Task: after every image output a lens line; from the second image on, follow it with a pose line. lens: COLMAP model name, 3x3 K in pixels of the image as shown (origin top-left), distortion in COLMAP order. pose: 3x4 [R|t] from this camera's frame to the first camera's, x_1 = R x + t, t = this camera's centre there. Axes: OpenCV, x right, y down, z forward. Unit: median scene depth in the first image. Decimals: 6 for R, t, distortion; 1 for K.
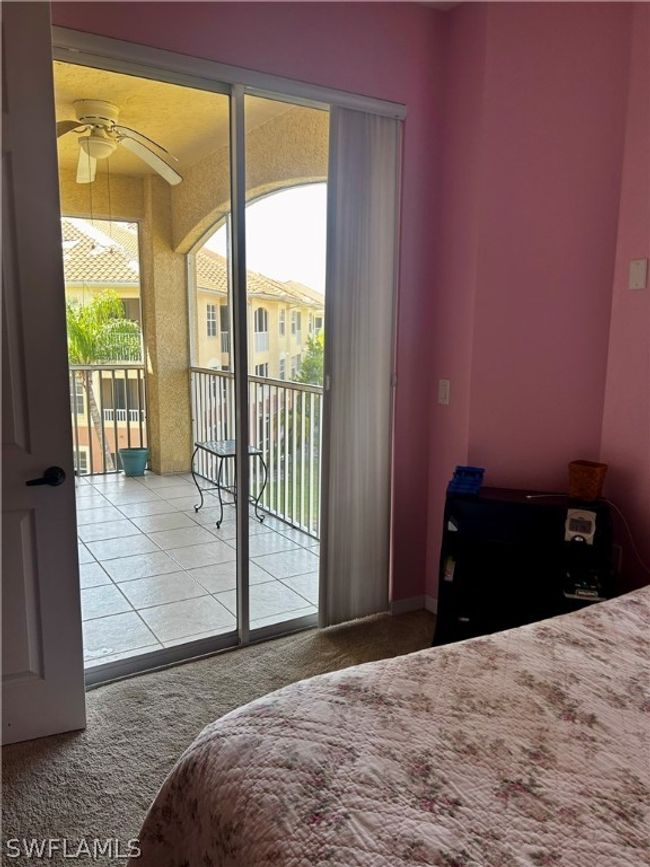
lens RADIAL K [[655.0, 0, 326.4], [0, 655.0, 435.4], [0, 0, 1]] dist [0.007877, -0.000513]
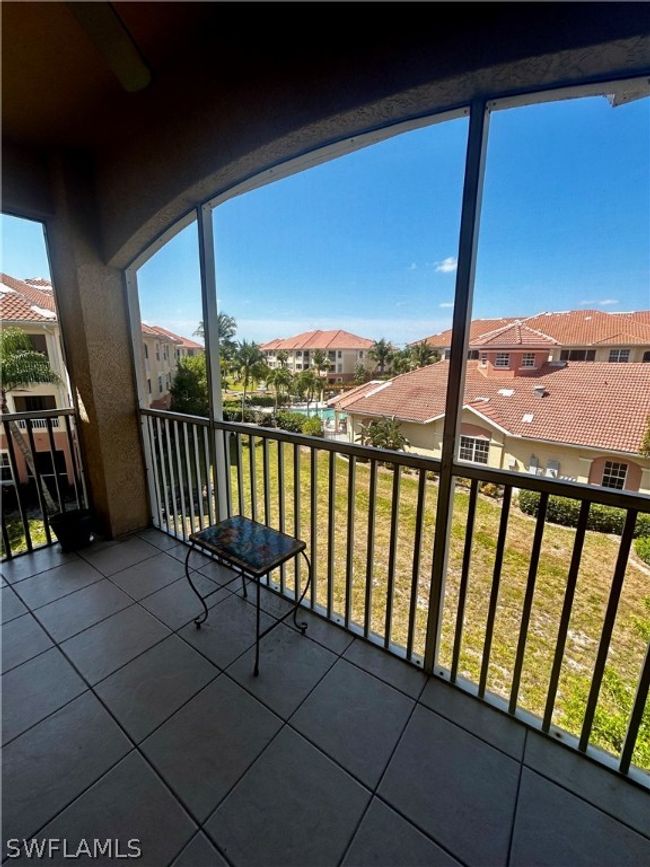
lens RADIAL K [[348.4, 0, 320.9], [0, 348.4, 431.0], [0, 0, 1]] dist [-0.001679, 0.000204]
pose [[0.925518, -0.084882, 0.369069, -0.159515], [0.065504, 0.995749, 0.064748, -0.089970], [-0.372997, -0.035750, 0.927144, 0.494745]]
